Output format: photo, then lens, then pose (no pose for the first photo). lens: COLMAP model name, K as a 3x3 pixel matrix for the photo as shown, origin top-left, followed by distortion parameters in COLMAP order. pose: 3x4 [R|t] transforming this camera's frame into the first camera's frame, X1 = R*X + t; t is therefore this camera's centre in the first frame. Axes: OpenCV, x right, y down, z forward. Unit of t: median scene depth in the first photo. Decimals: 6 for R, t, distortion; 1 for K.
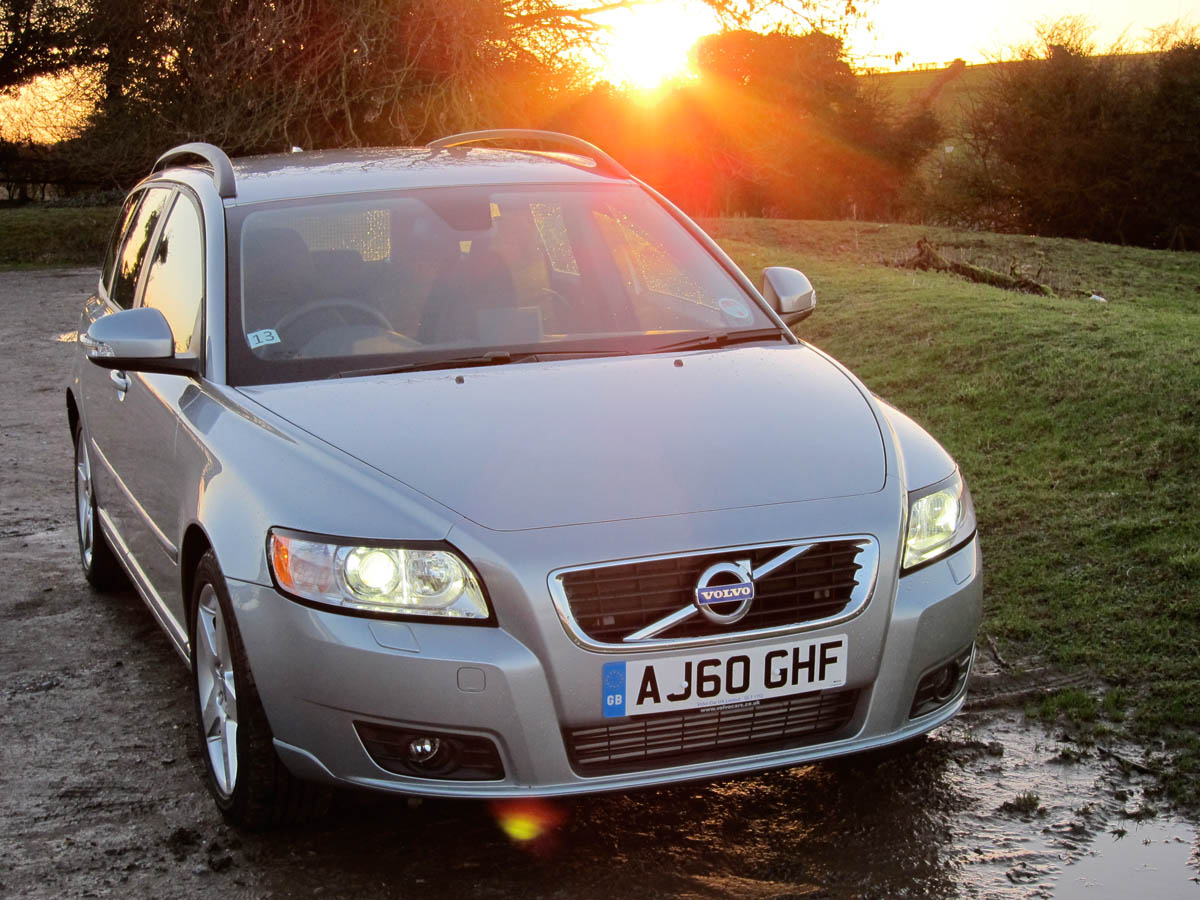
lens RADIAL K [[2046.5, 0, 600.0], [0, 2046.5, 451.3], [0, 0, 1]] dist [-0.285104, 0.000000]
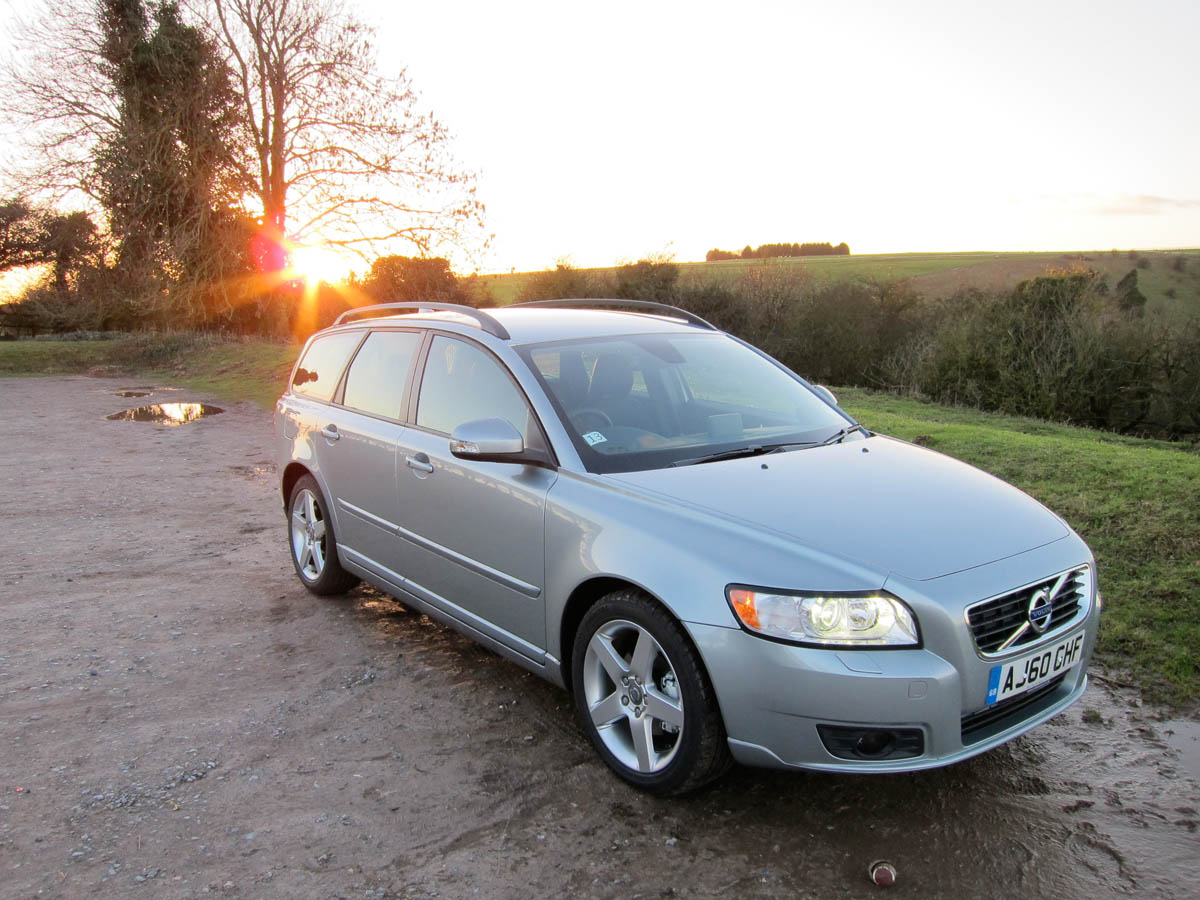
lens RADIAL K [[982.8, 0, 599.4], [0, 982.8, 450.1], [0, 0, 1]] dist [-0.058311, 0.000590]
pose [[0.959729, -0.022666, 0.280010, -0.442963], [0.026085, 0.999624, -0.008488, -0.051038], [-0.279712, 0.015450, 0.959960, 0.403046]]
